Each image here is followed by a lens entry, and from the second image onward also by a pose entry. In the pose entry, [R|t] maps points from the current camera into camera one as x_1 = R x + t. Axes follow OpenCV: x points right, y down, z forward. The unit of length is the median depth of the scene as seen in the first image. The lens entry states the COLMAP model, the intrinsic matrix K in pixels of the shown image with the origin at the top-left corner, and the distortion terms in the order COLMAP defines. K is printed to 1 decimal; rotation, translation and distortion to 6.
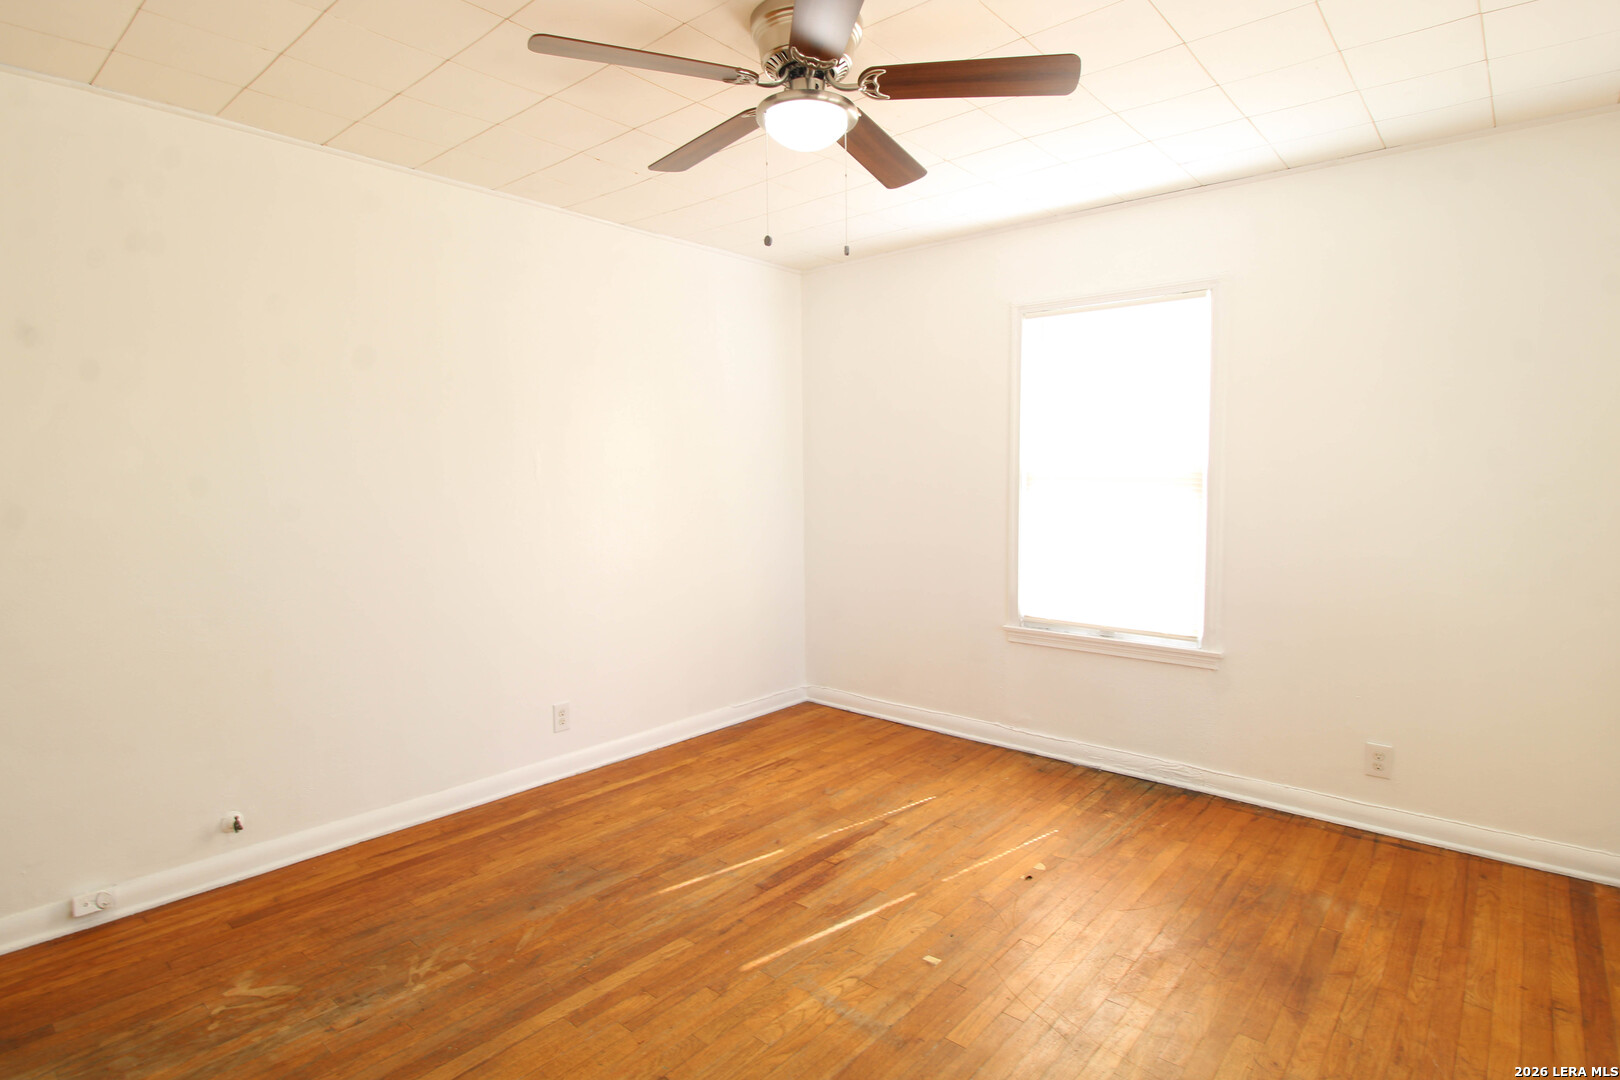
lens RADIAL K [[836.2, 0, 821.0], [0, 836.2, 526.2], [0, 0, 1]] dist [0.000430, -0.008489]
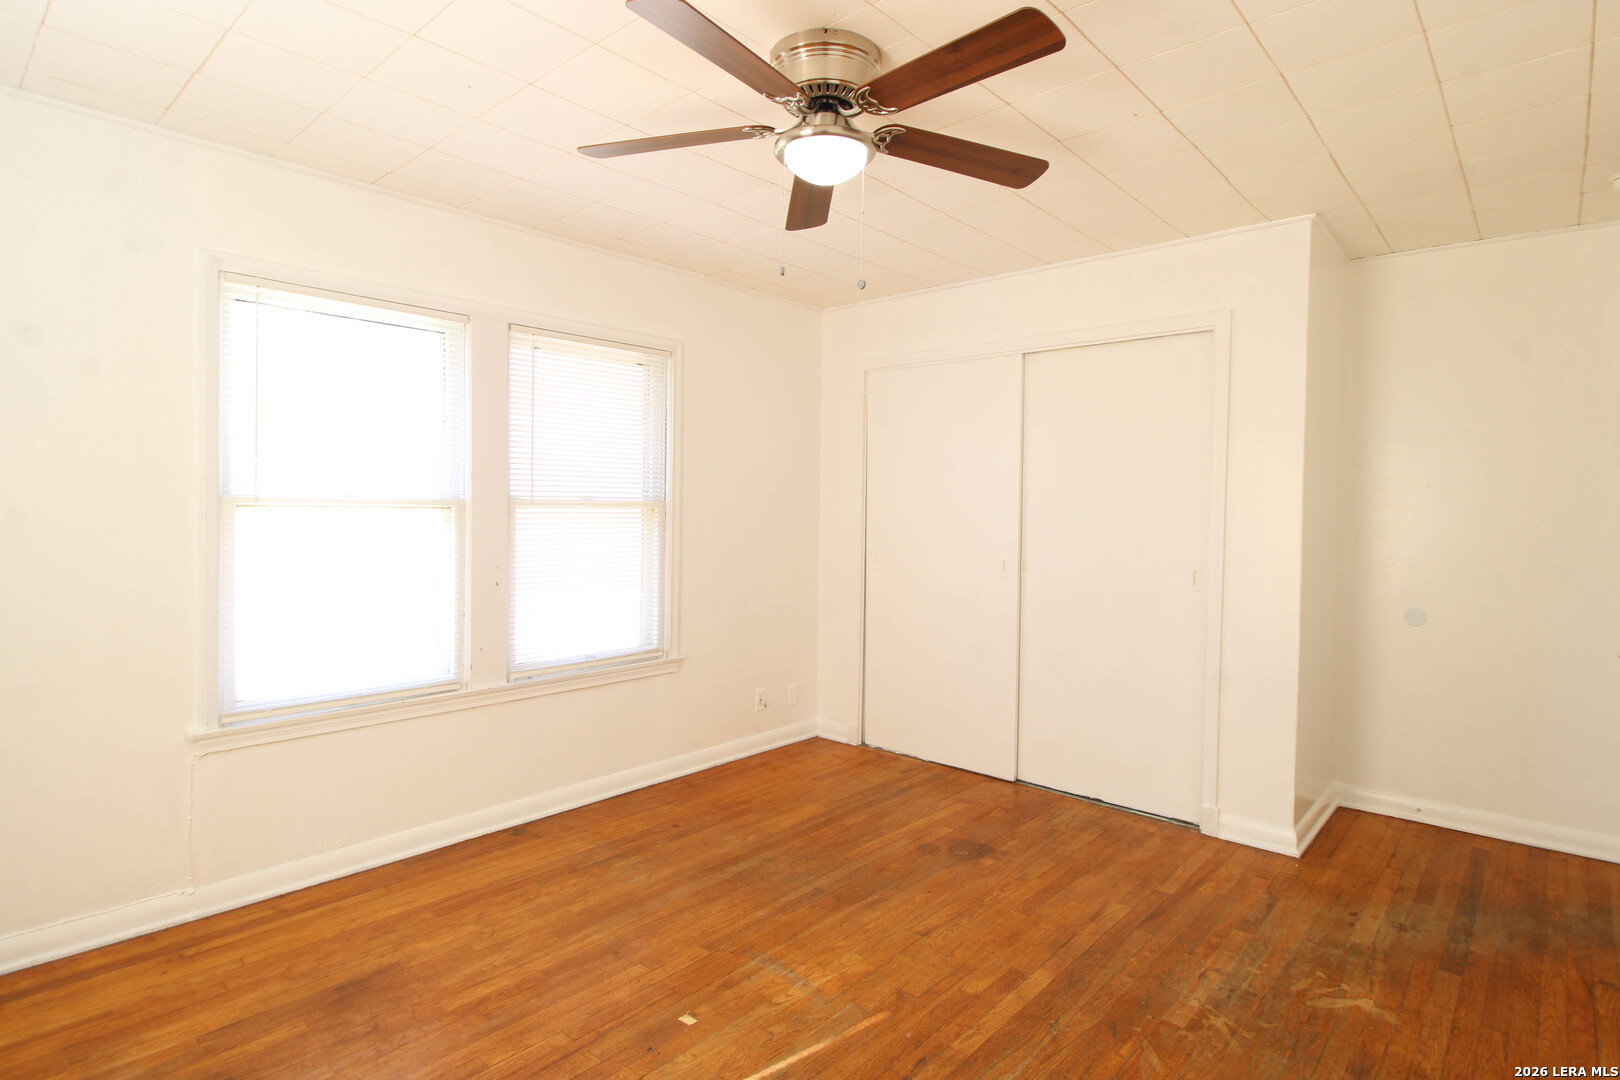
lens RADIAL K [[836.2, 0, 817.6], [0, 836.2, 534.2], [0, 0, 1]] dist [0.000430, -0.008489]
pose [[-0.999689, -0.007896, 0.023645, -0.023134], [-0.005744, 0.995948, 0.089745, -0.083682], [-0.024258, 0.089581, -0.995684, 1.401068]]
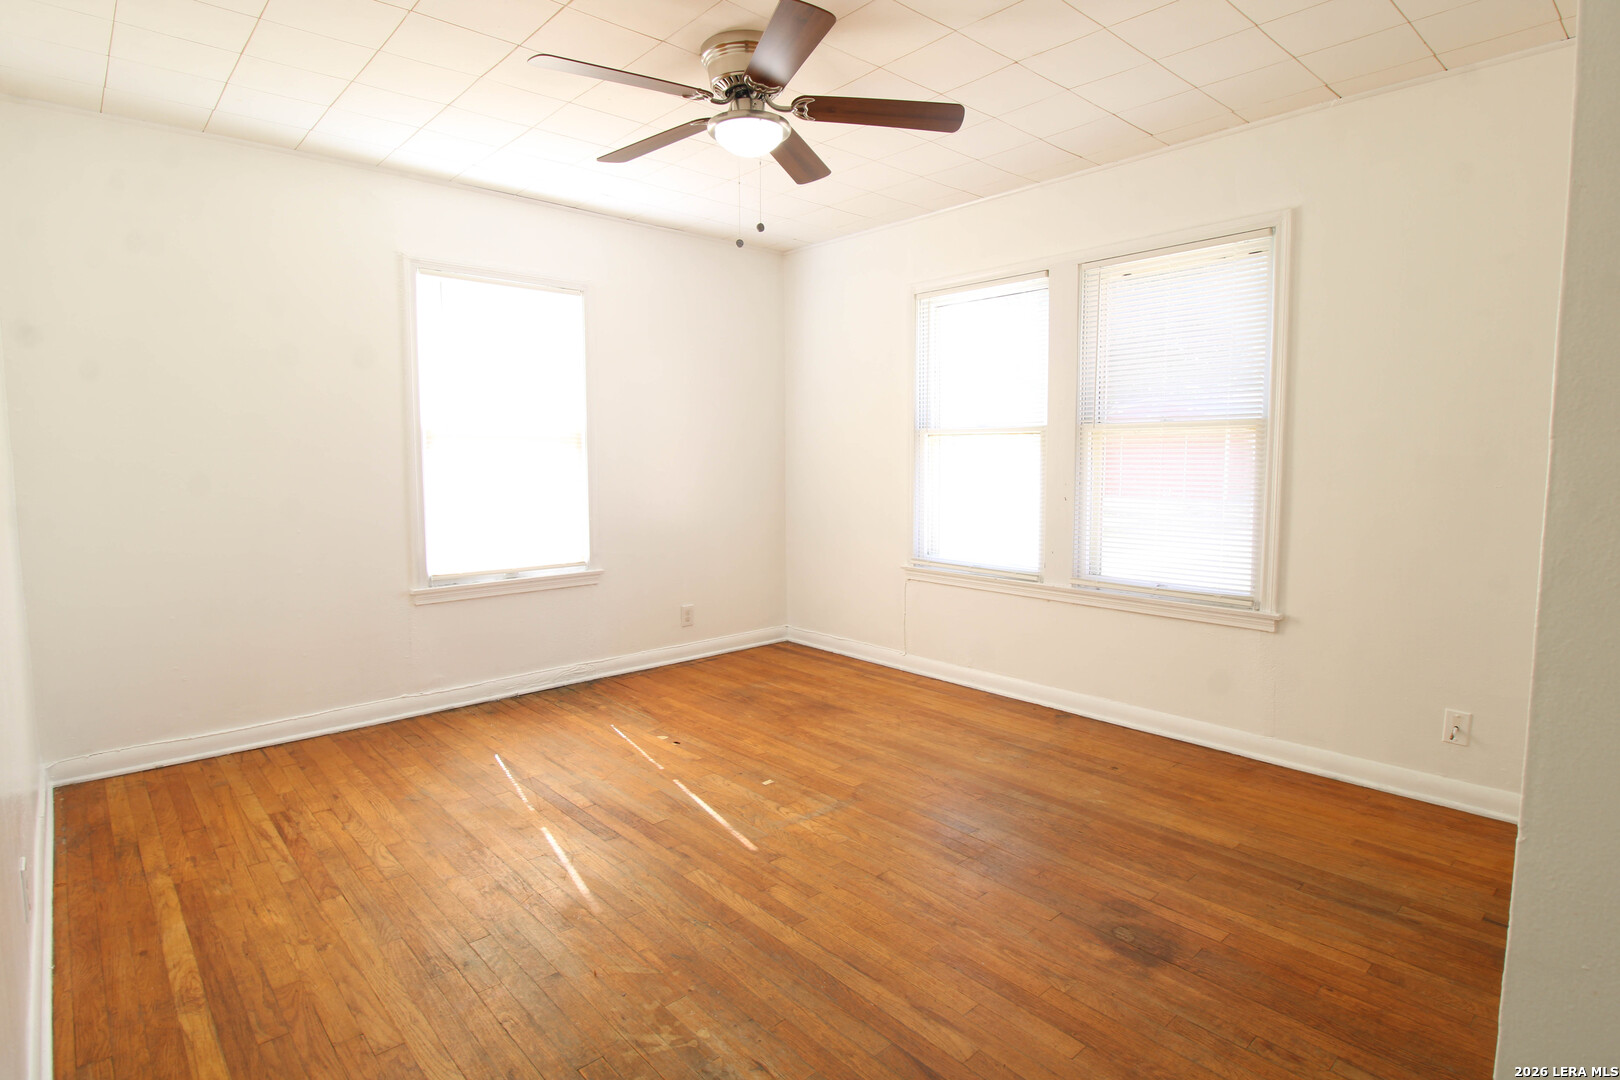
lens RADIAL K [[836.2, 0, 828.8], [0, 836.2, 520.0], [0, 0, 1]] dist [0.000430, -0.008489]
pose [[0.119947, -0.081818, 0.989403, -0.871258], [0.063934, 0.995166, 0.074543, -0.002808], [-0.990720, 0.054315, 0.124598, 0.525585]]
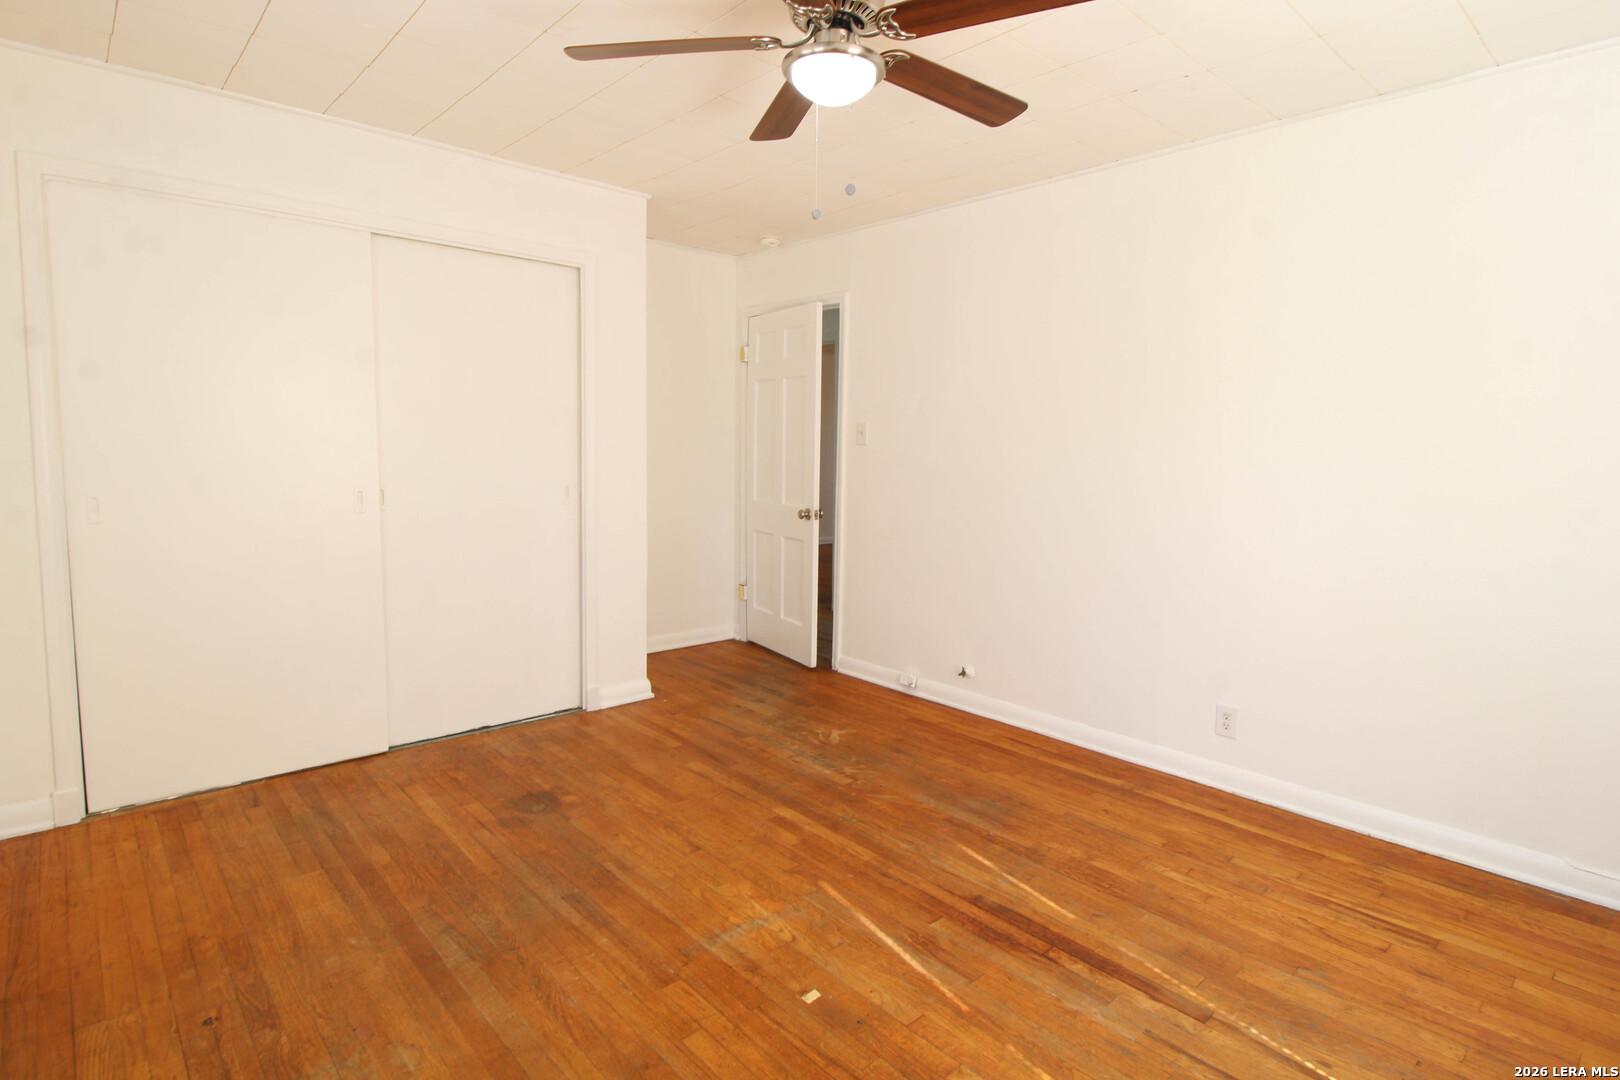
lens RADIAL K [[836.2, 0, 825.9], [0, 836.2, 531.1], [0, 0, 1]] dist [0.000430, -0.008489]
pose [[-0.121267, 0.108288, -0.986696, 0.694222], [-0.077670, 0.989949, 0.118190, -0.046833], [0.989577, 0.090969, -0.111638, 0.792835]]
